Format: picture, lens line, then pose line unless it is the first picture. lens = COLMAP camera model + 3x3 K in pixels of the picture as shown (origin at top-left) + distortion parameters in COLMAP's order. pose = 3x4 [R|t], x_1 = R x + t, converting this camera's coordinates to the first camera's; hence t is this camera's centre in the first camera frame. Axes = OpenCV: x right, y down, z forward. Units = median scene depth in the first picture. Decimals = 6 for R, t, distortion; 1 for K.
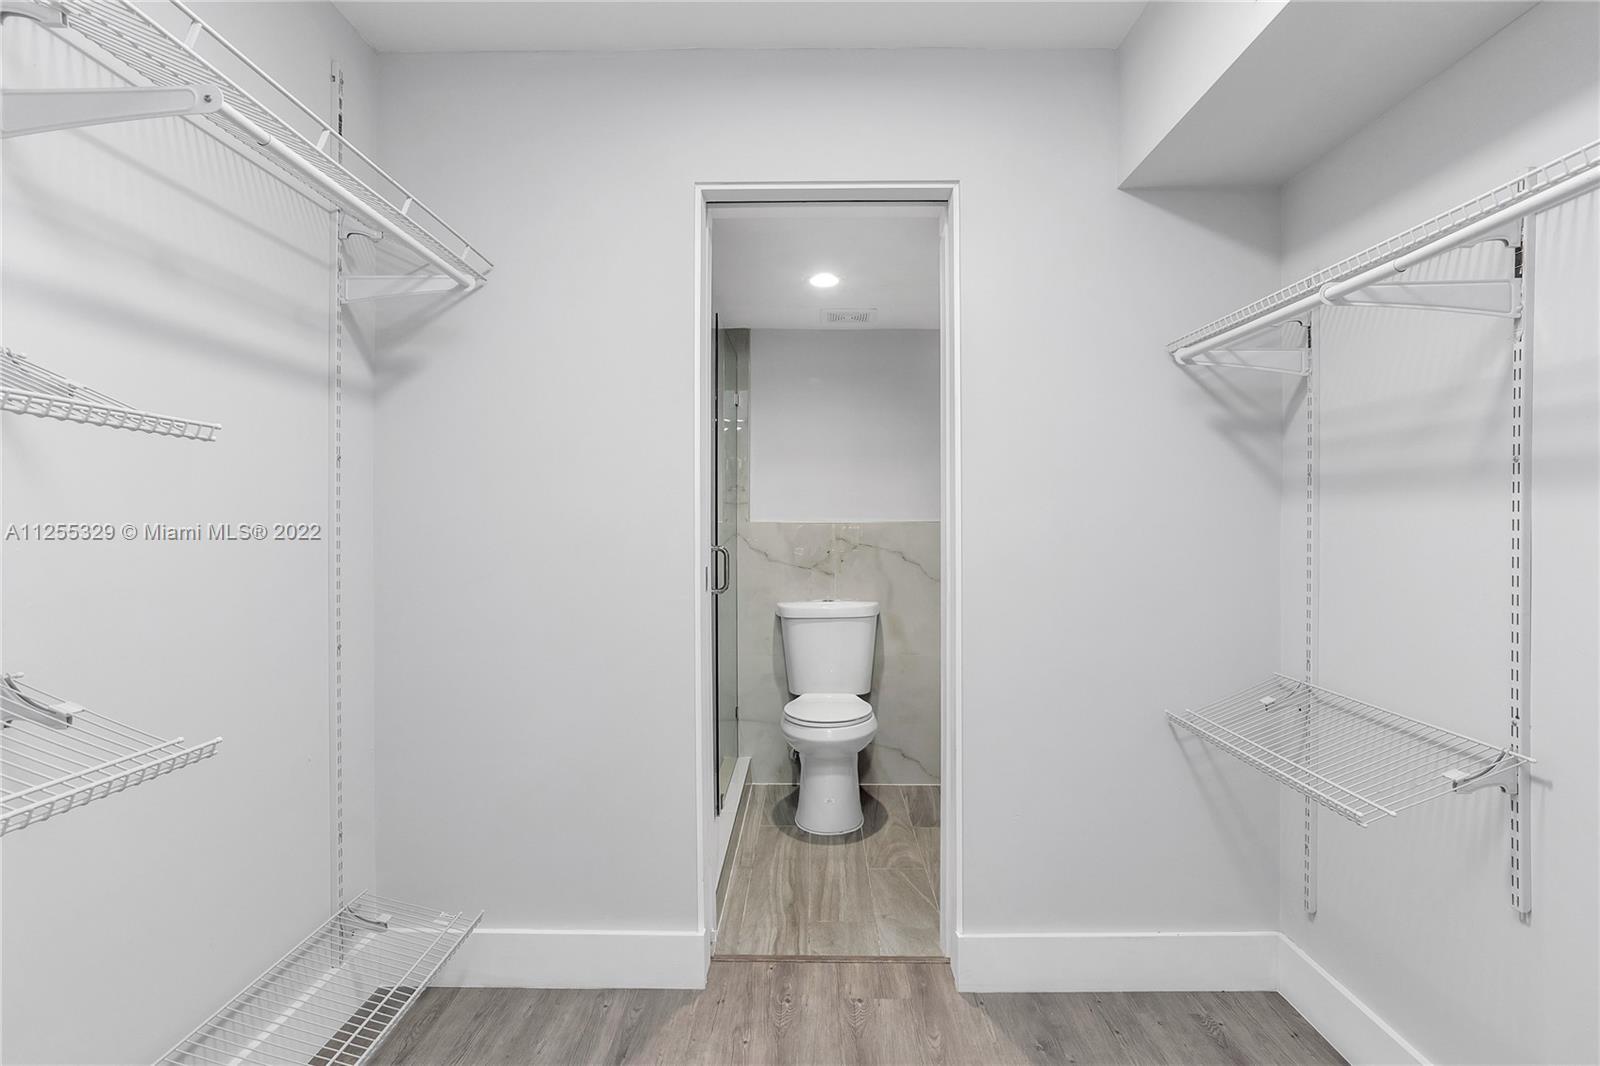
lens RADIAL K [[865.8, 0, 810.8], [0, 865.8, 512.0], [0, 0, 1]] dist [-0.052265, 0.037069]
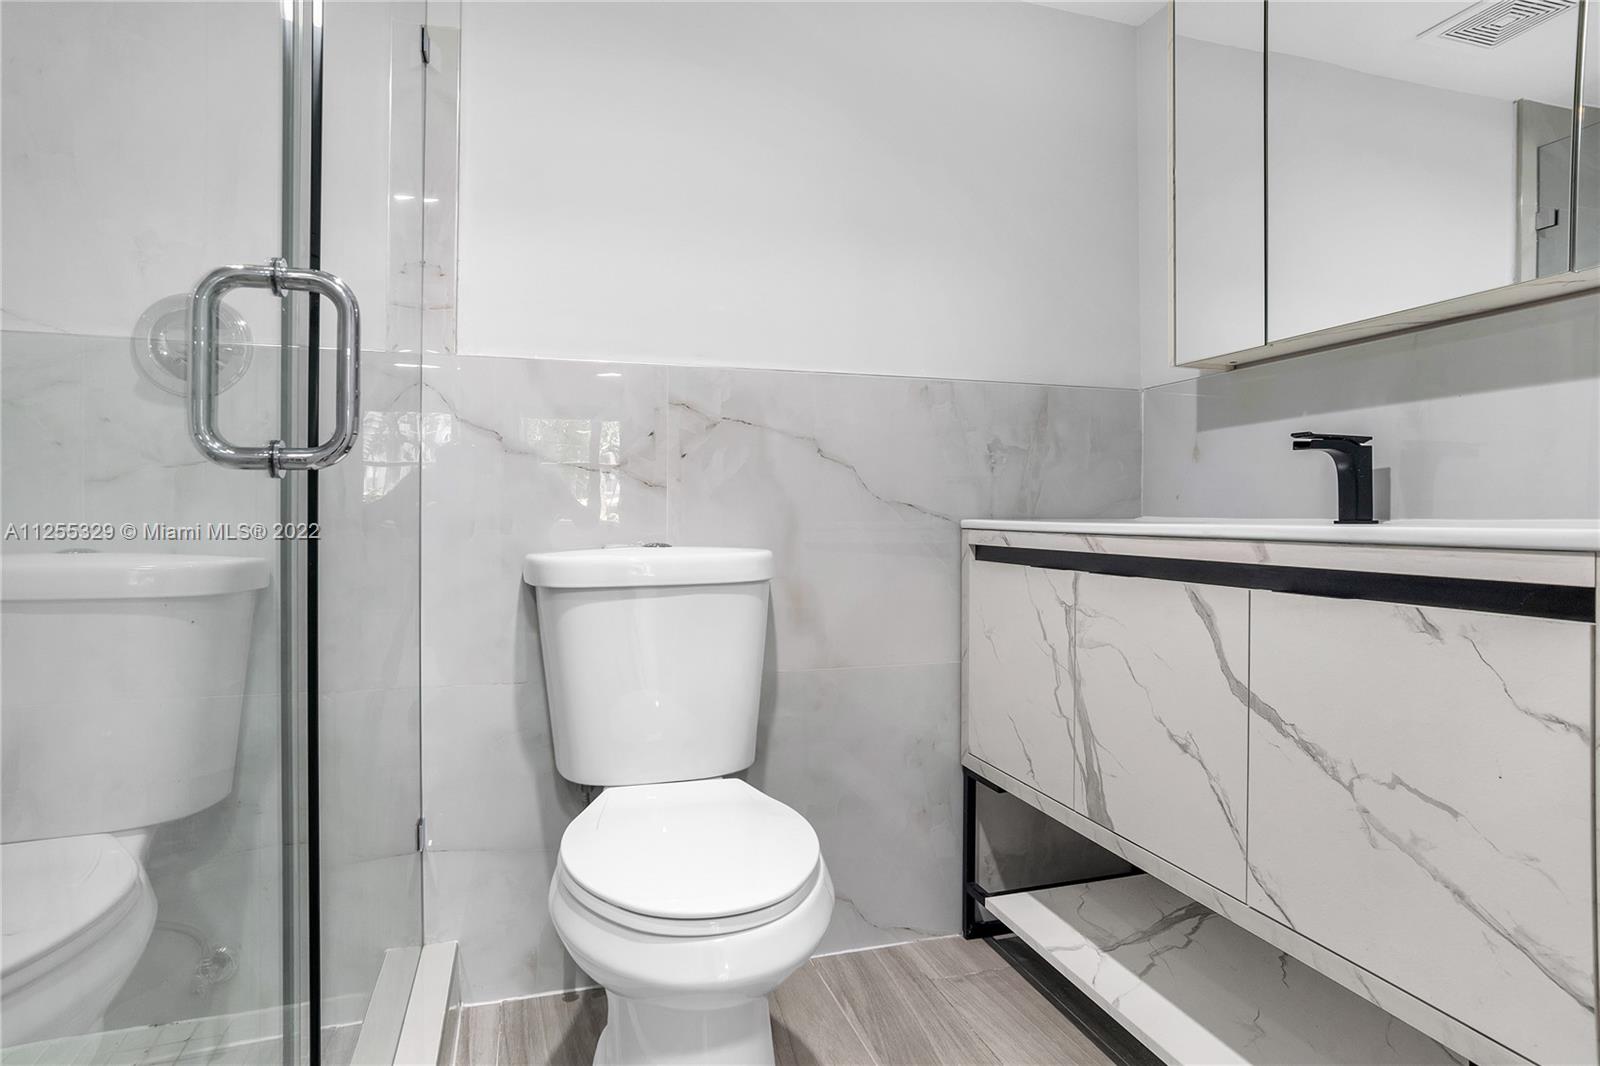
lens RADIAL K [[865.8, 0, 810.8], [0, 865.8, 512.0], [0, 0, 1]] dist [-0.052265, 0.037069]
pose [[0.955308, 0.003872, 0.295586, -0.030819], [-0.003228, 0.999991, -0.002667, 0.086555], [-0.295594, 0.001594, 0.955312, 0.581094]]
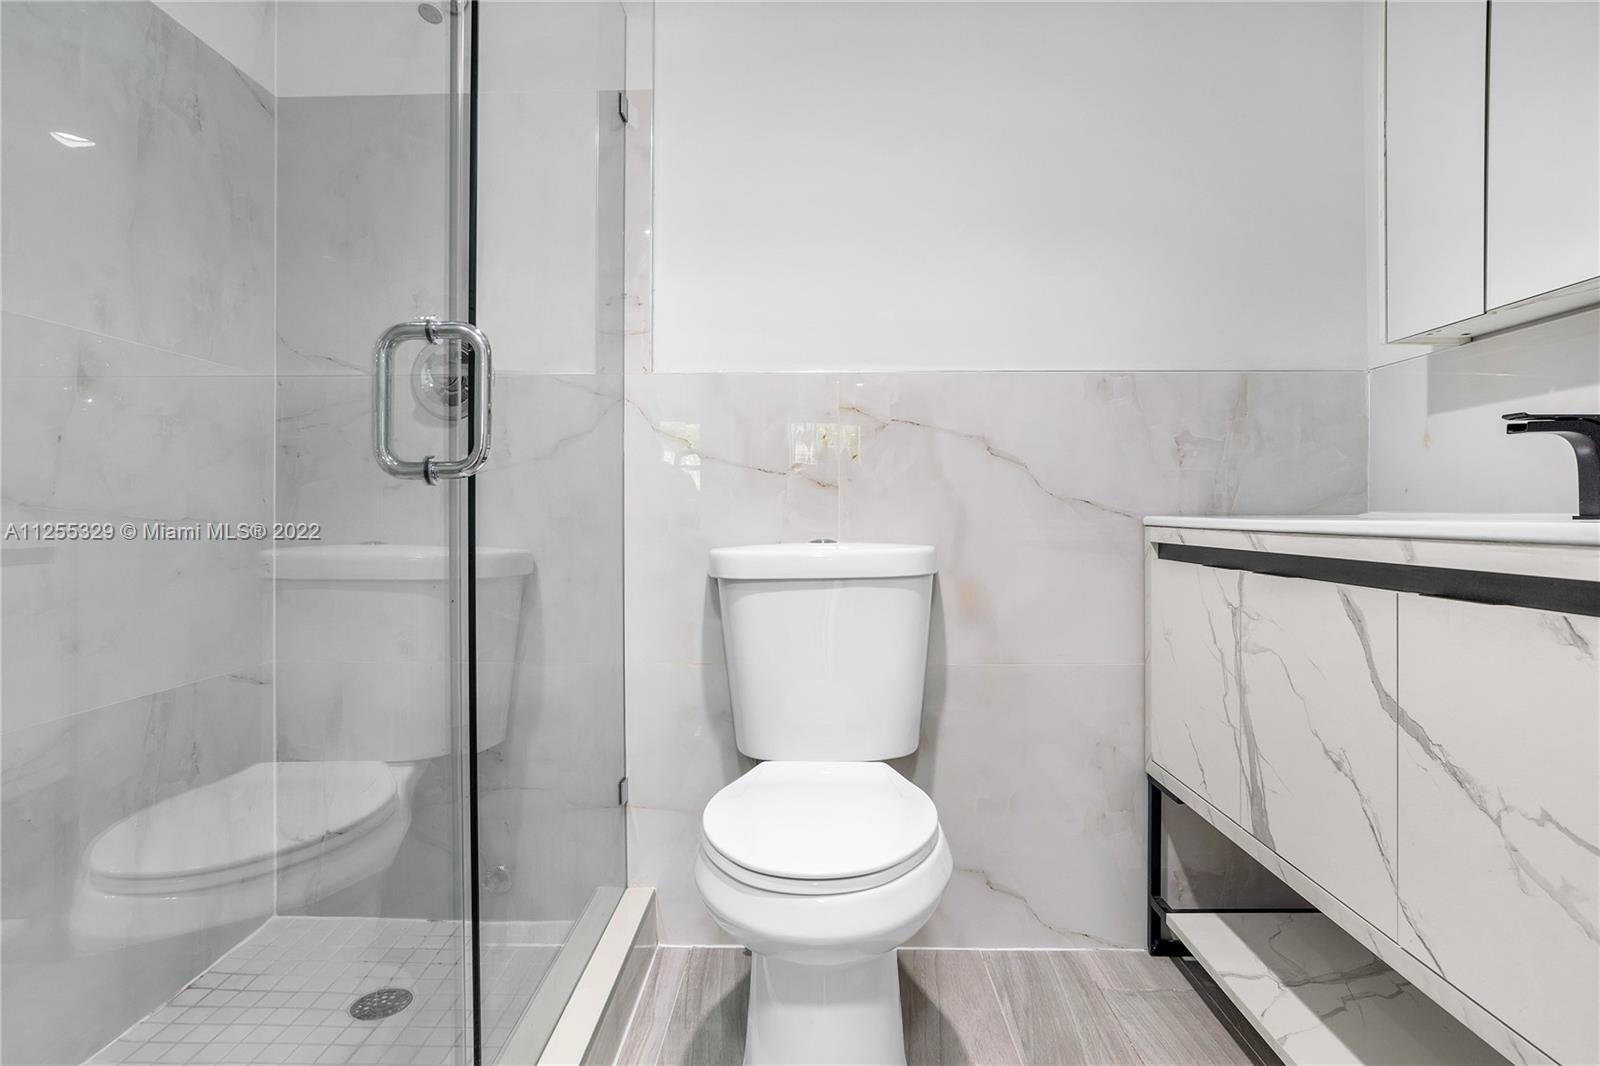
lens RADIAL K [[865.8, 0, 810.8], [0, 865.8, 512.0], [0, 0, 1]] dist [-0.052265, 0.037069]
pose [[0.999955, -0.001562, -0.009383, 0.017731], [0.001554, 0.999998, -0.000885, 0.087005], [0.009385, 0.000871, 0.999956, 0.555120]]
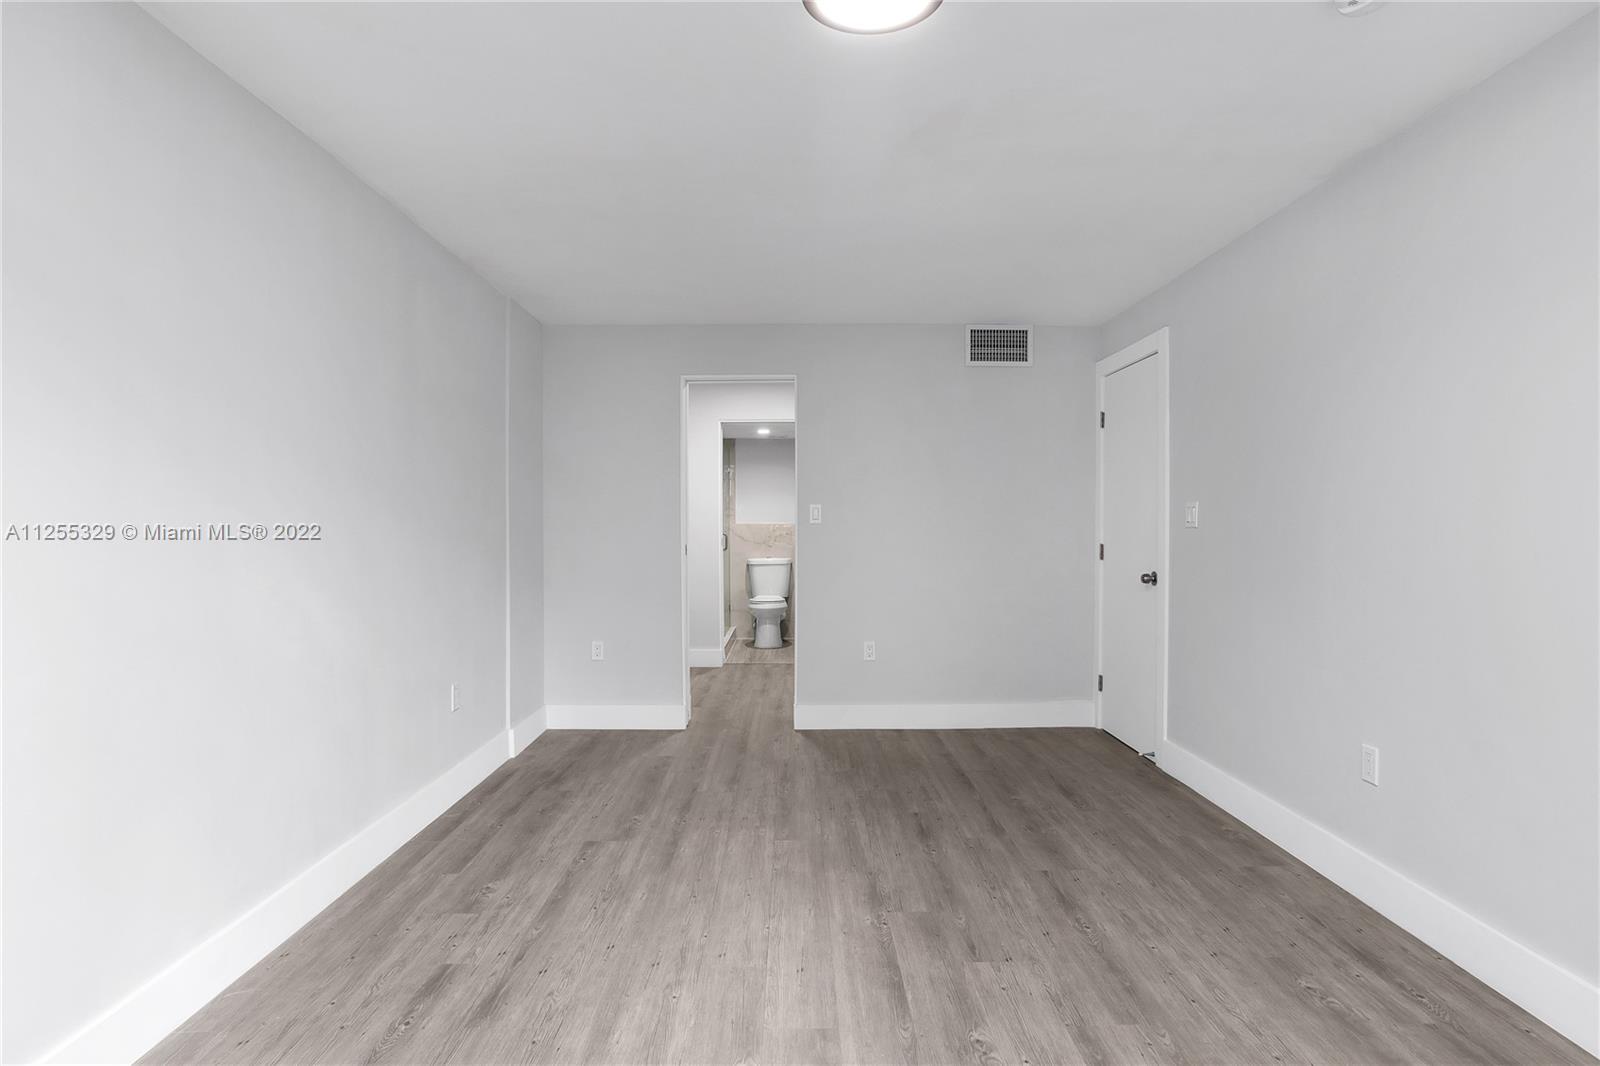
lens RADIAL K [[865.8, 0, 810.8], [0, 865.8, 512.0], [0, 0, 1]] dist [-0.052265, 0.037069]
pose [[0.999815, 0.004550, 0.018707, 0.091190], [-0.004602, 0.999986, 0.002729, -0.031026], [-0.018695, -0.002815, 0.999821, -1.397488]]
